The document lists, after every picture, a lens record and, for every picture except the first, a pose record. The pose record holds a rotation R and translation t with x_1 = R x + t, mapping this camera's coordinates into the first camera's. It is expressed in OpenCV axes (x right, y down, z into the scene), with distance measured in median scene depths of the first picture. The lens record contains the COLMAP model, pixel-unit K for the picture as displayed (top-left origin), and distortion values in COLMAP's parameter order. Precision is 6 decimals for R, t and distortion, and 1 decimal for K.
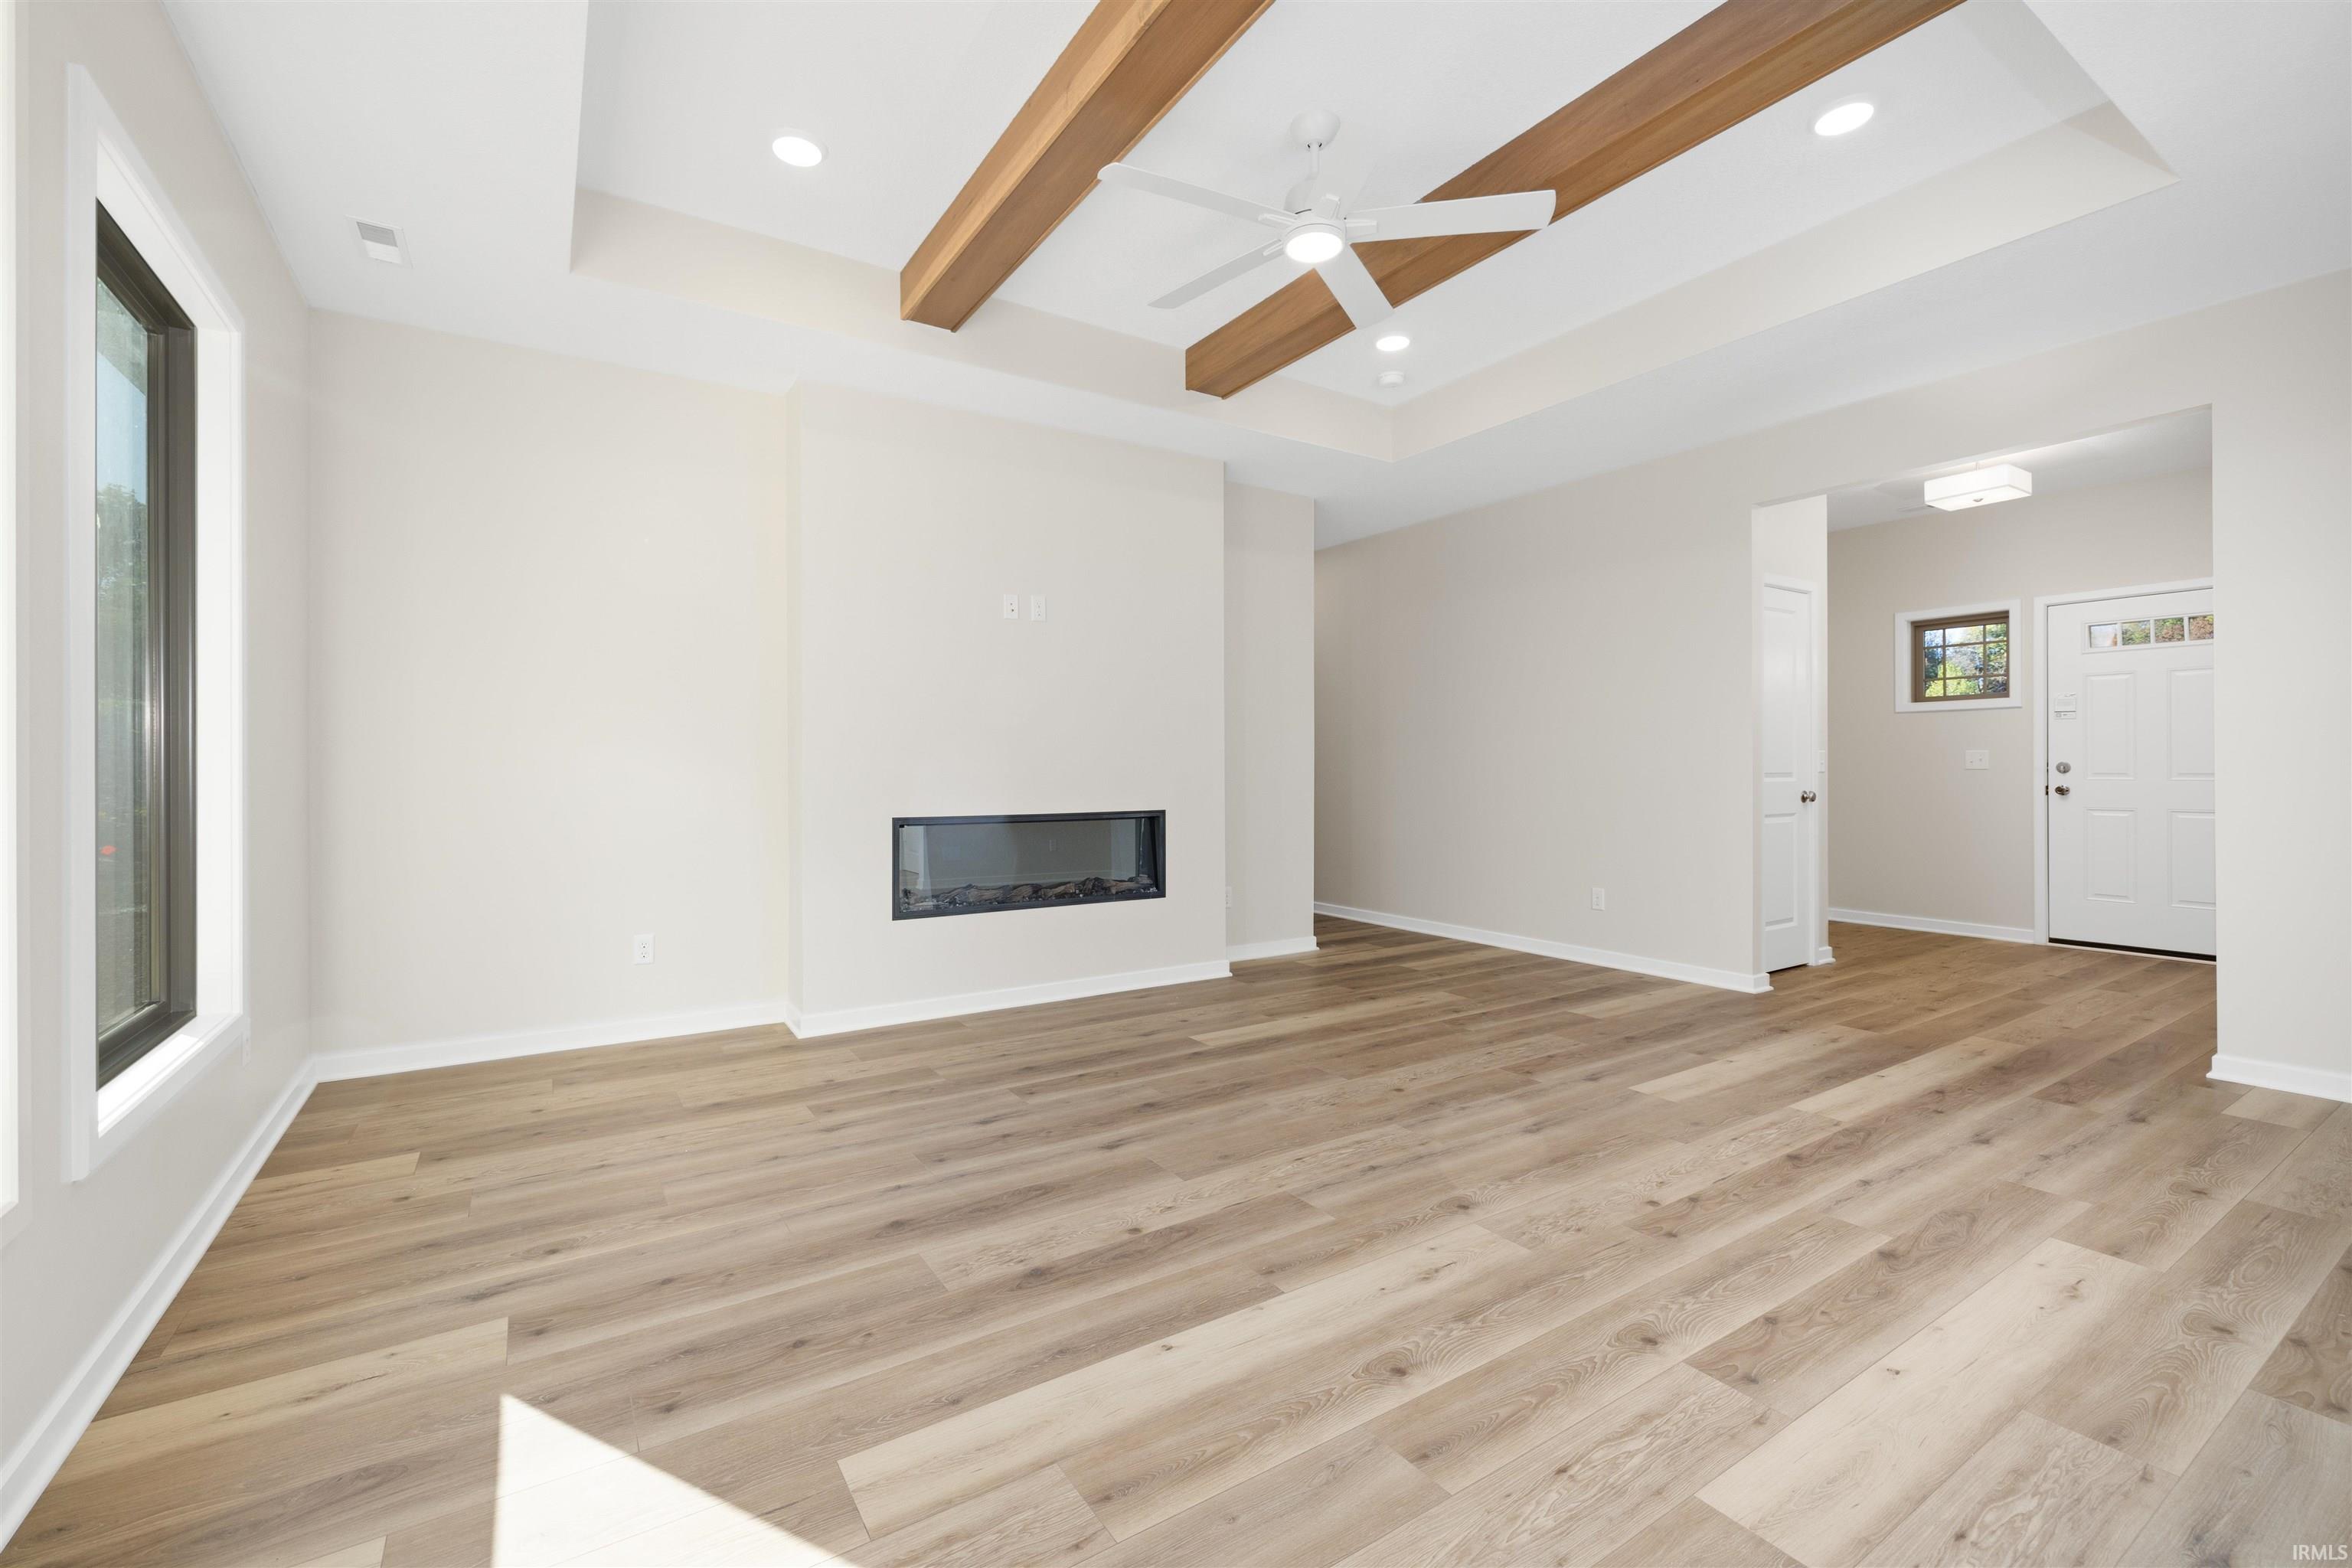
lens RADIAL K [[981.2, 0, 1160.4], [0, 981.2, 770.0], [0, 0, 1]] dist [-0.000709, -0.000017]
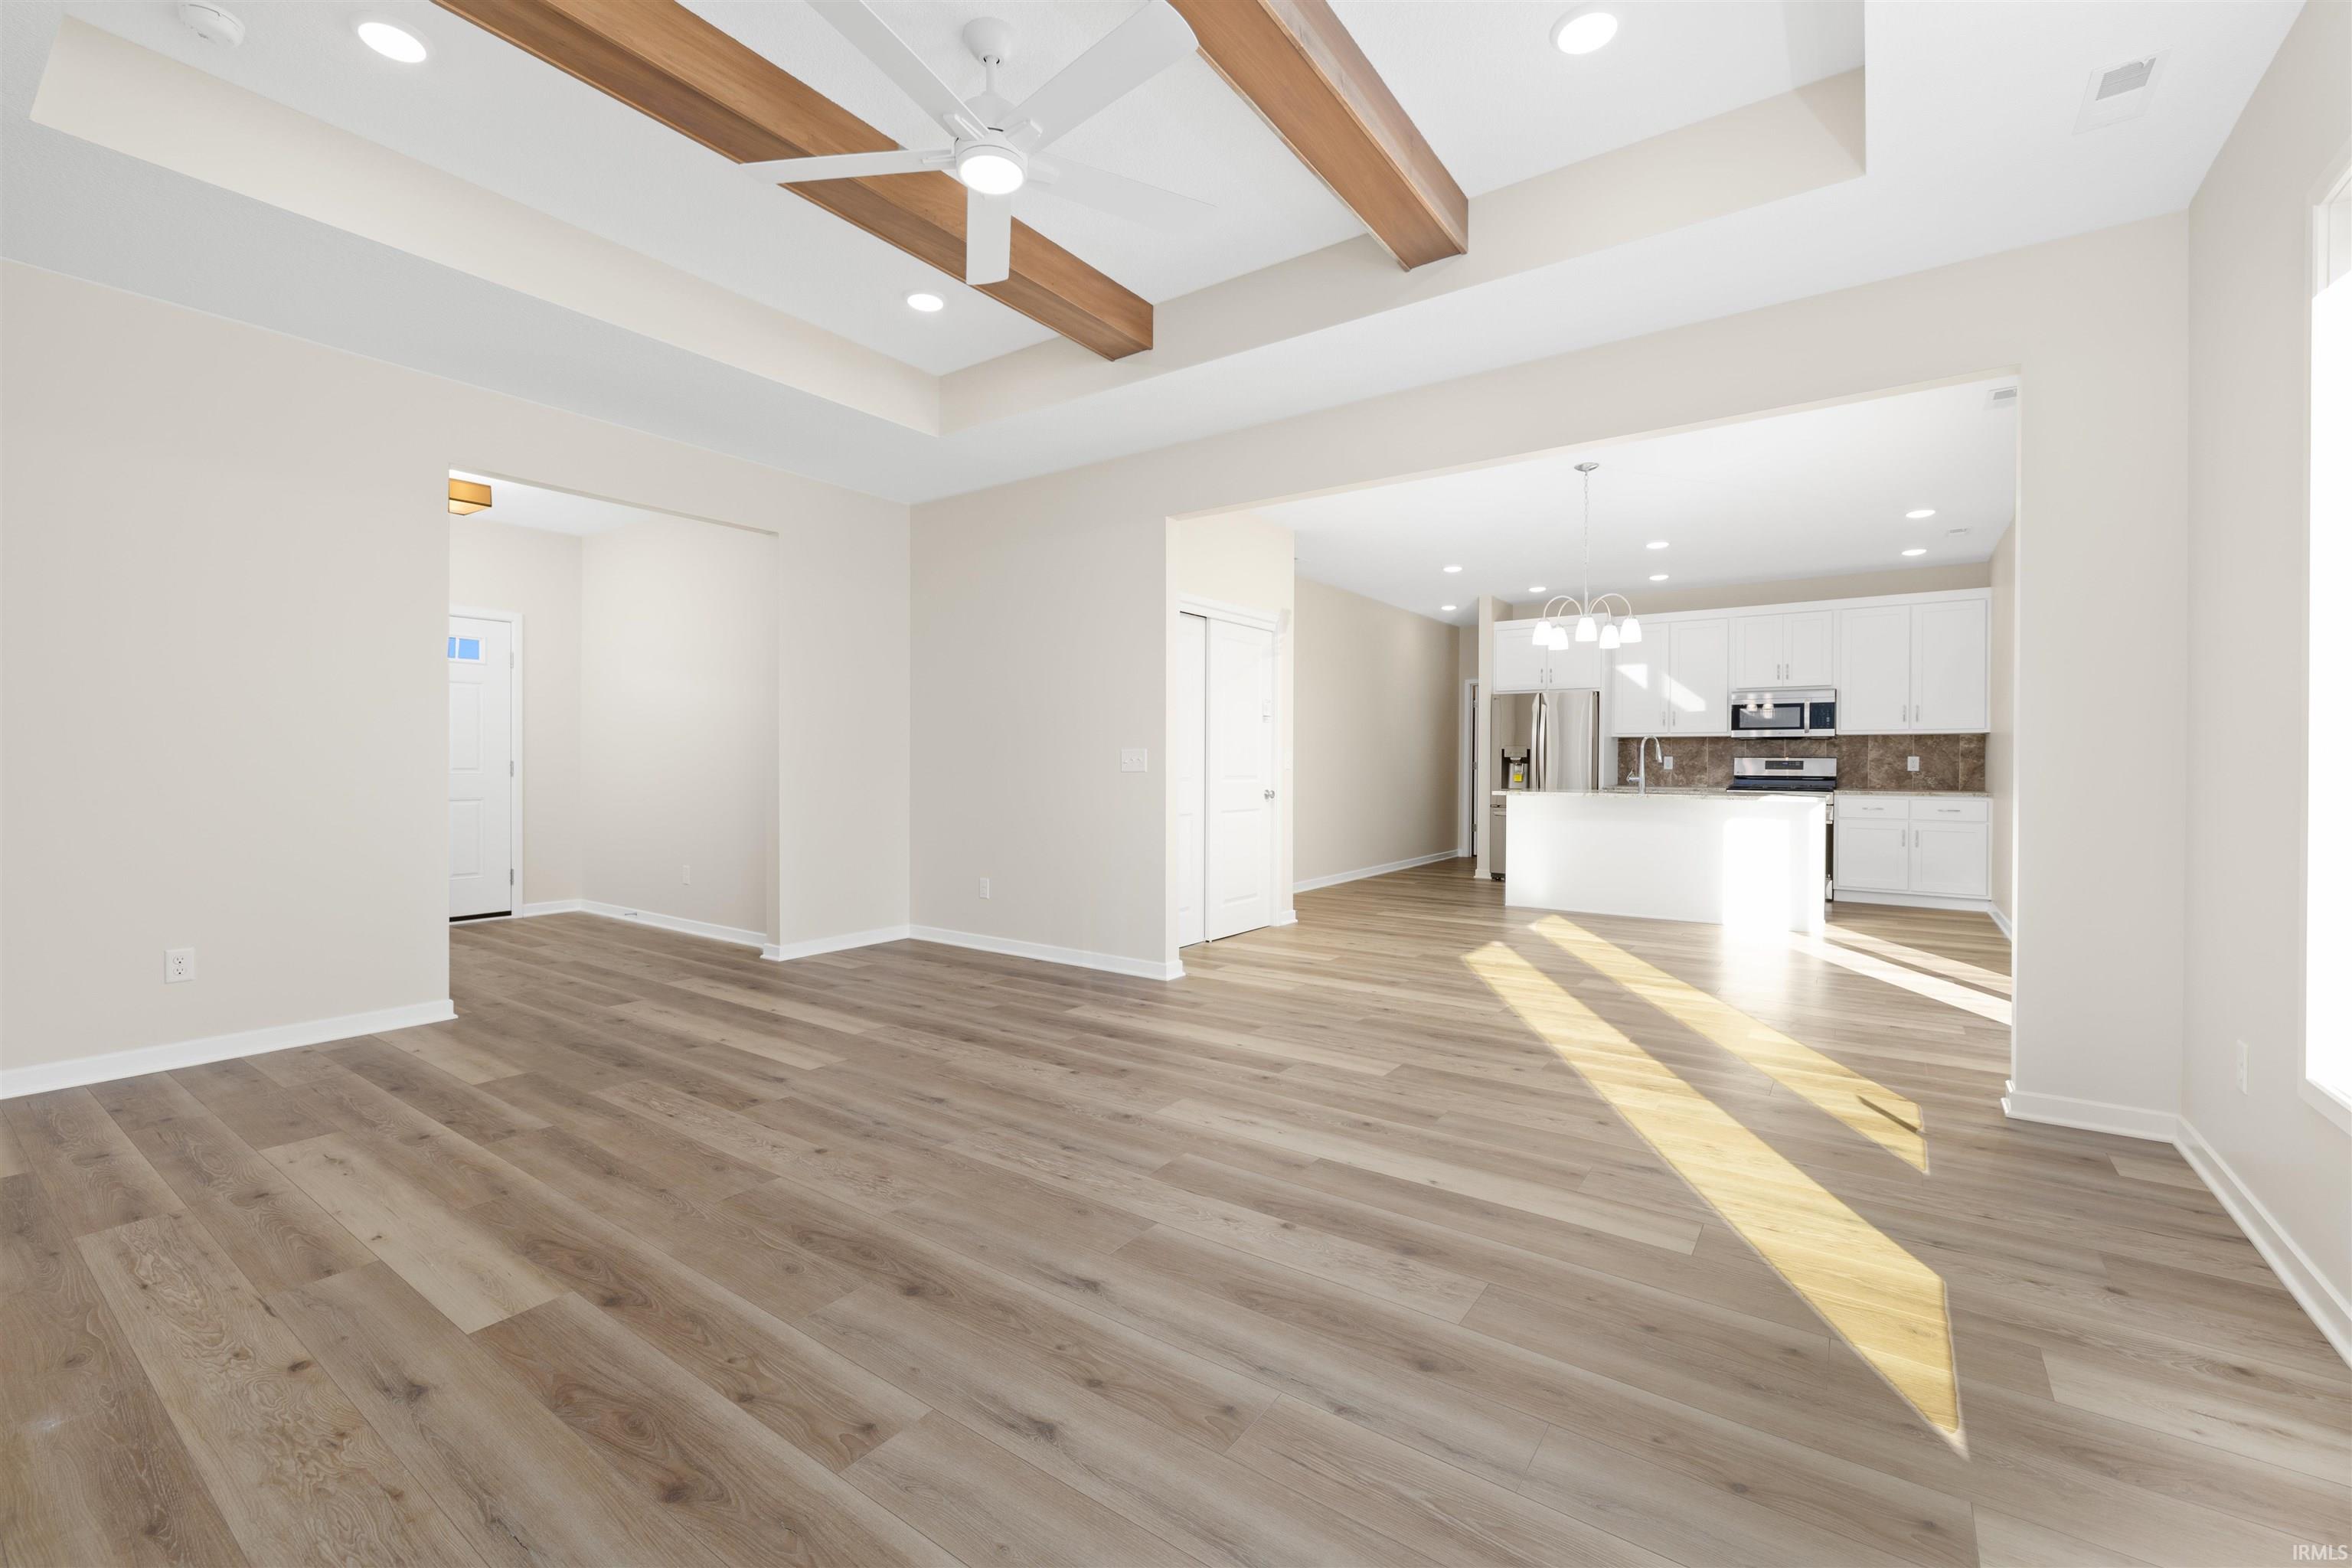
lens RADIAL K [[981.2, 0, 1160.4], [0, 981.2, 770.0], [0, 0, 1]] dist [-0.000709, -0.000017]
pose [[-0.365232, -0.004495, 0.930906, -0.786810], [-0.001210, 0.999990, 0.004353, -0.000204], [-0.930916, 0.000463, -0.365234, 1.286034]]
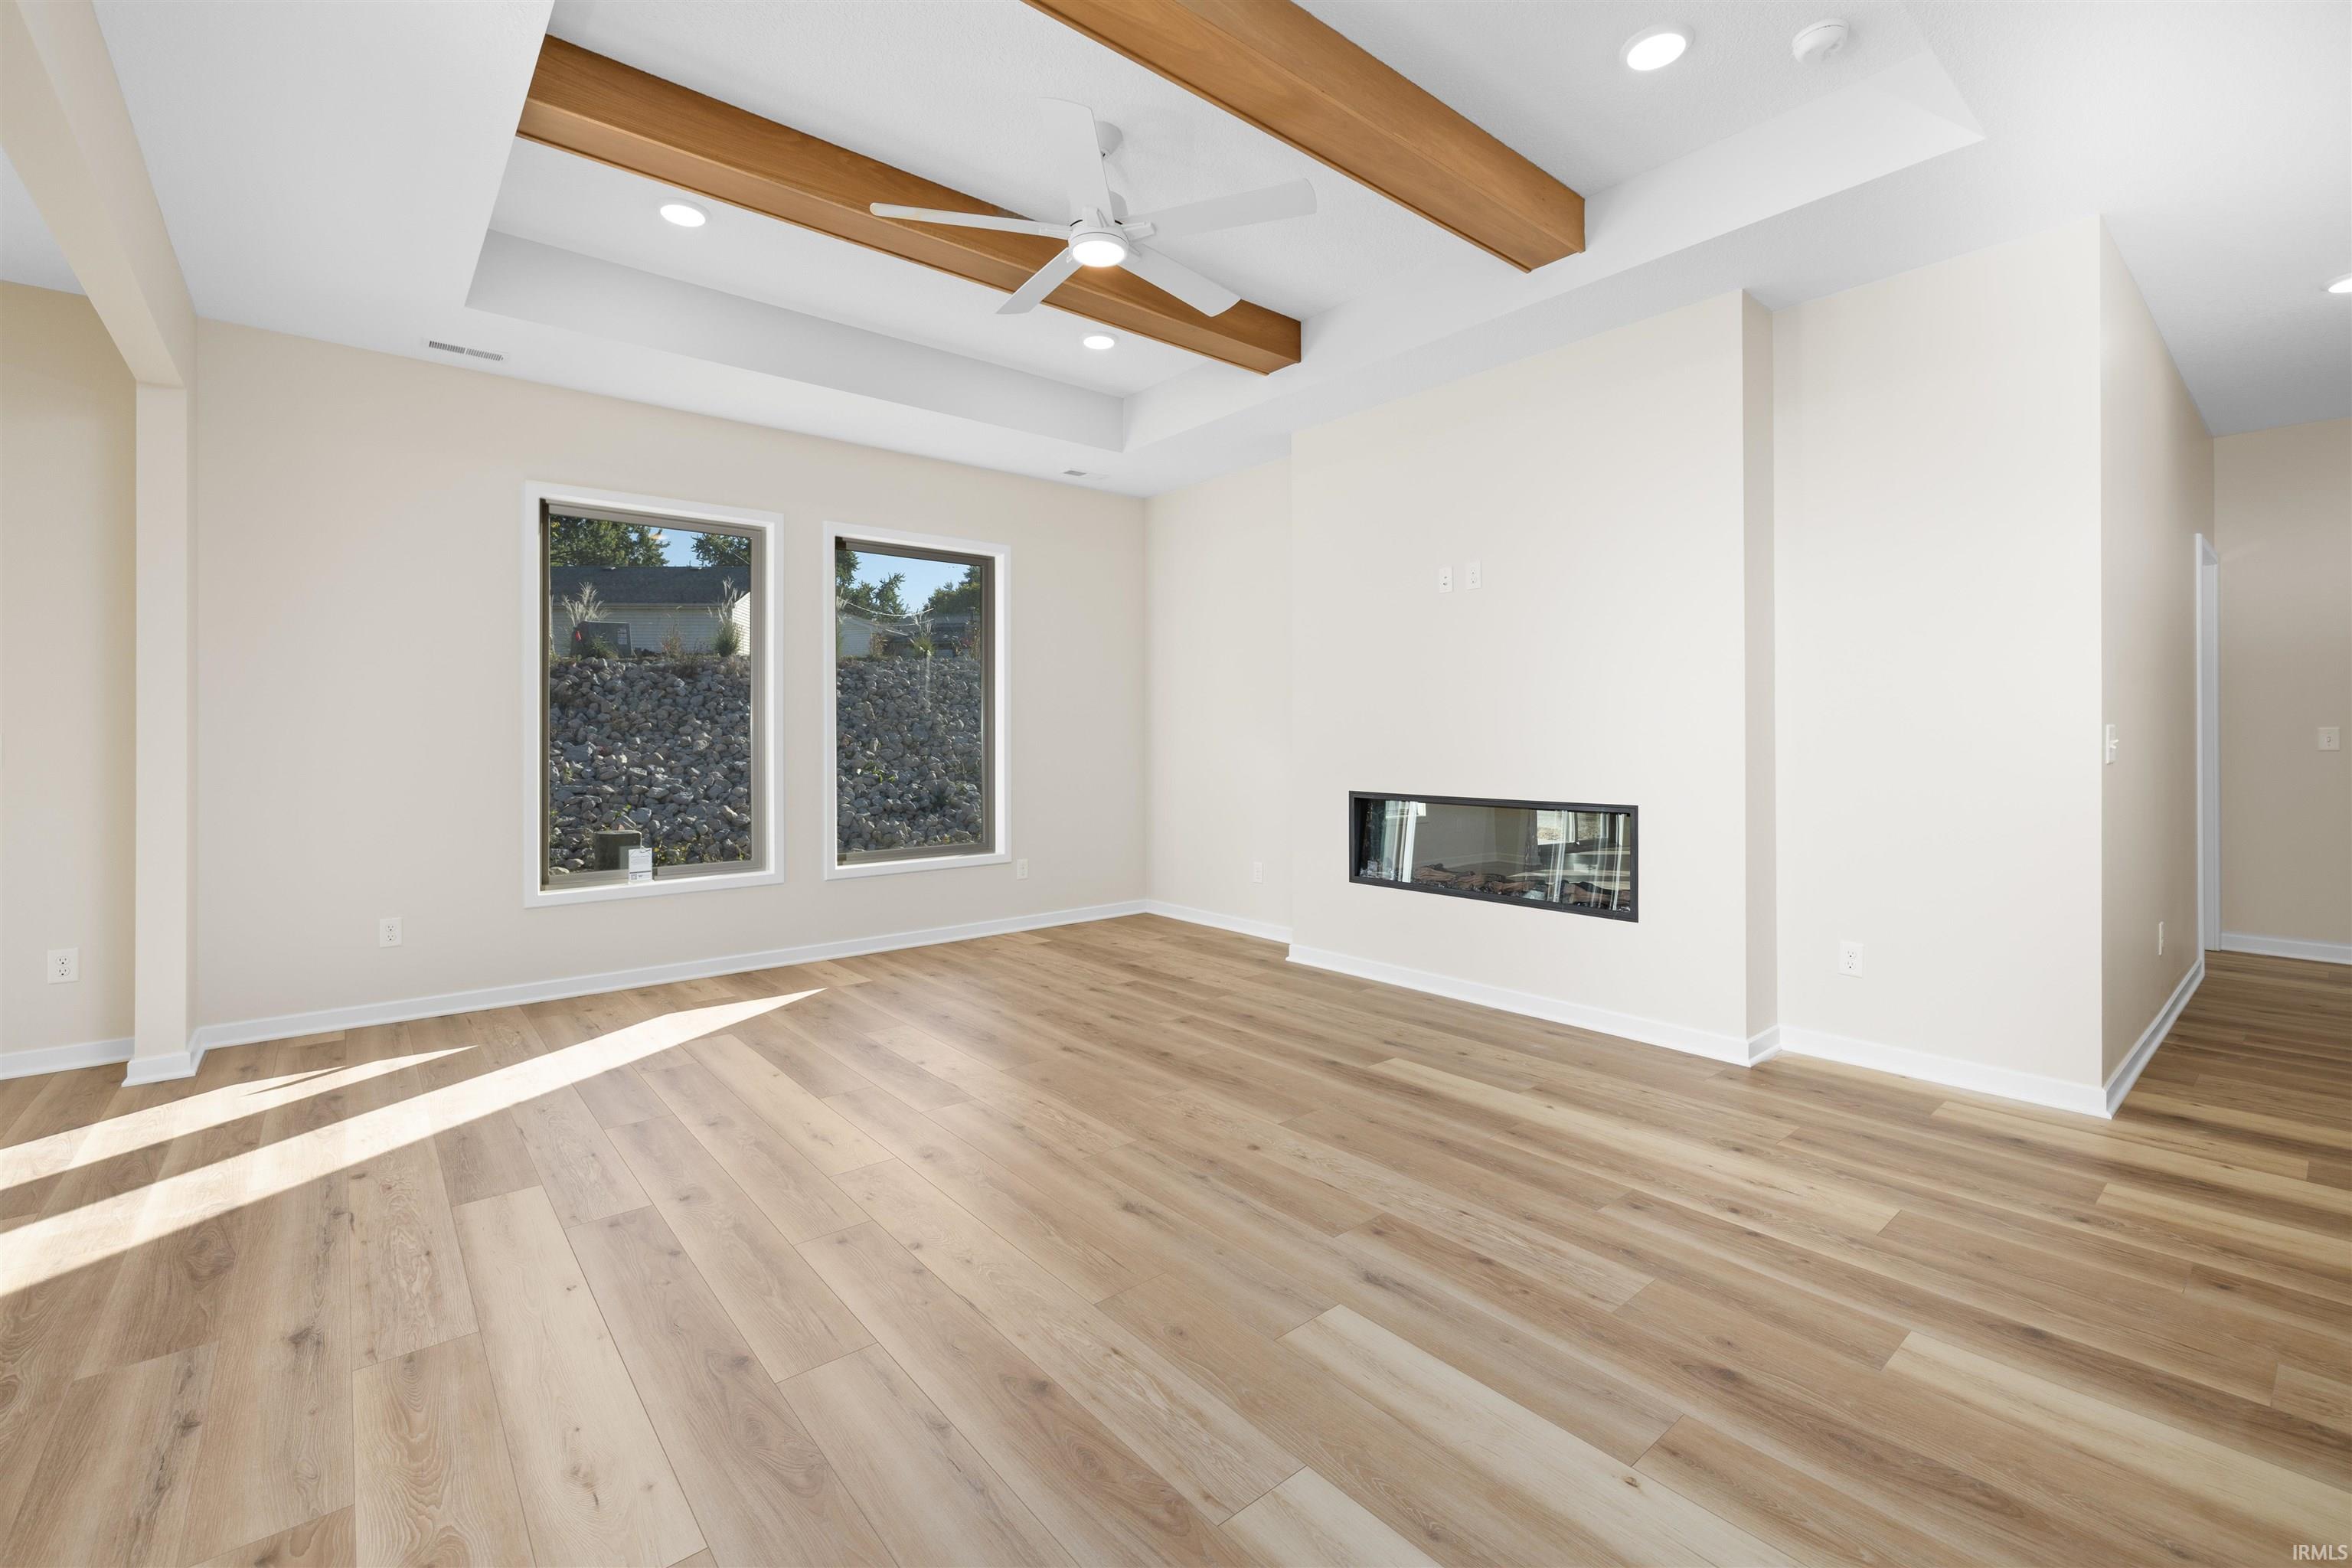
lens RADIAL K [[997.4, 0, 1170.9], [0, 997.4, 736.7], [0, 0, 1]] dist [0.000384, -0.000202]
pose [[0.128181, 0.001878, -0.991749, 1.321657], [0.001005, 0.999997, 0.002024, -0.025513], [0.991750, -0.001257, 0.128179, 1.023224]]
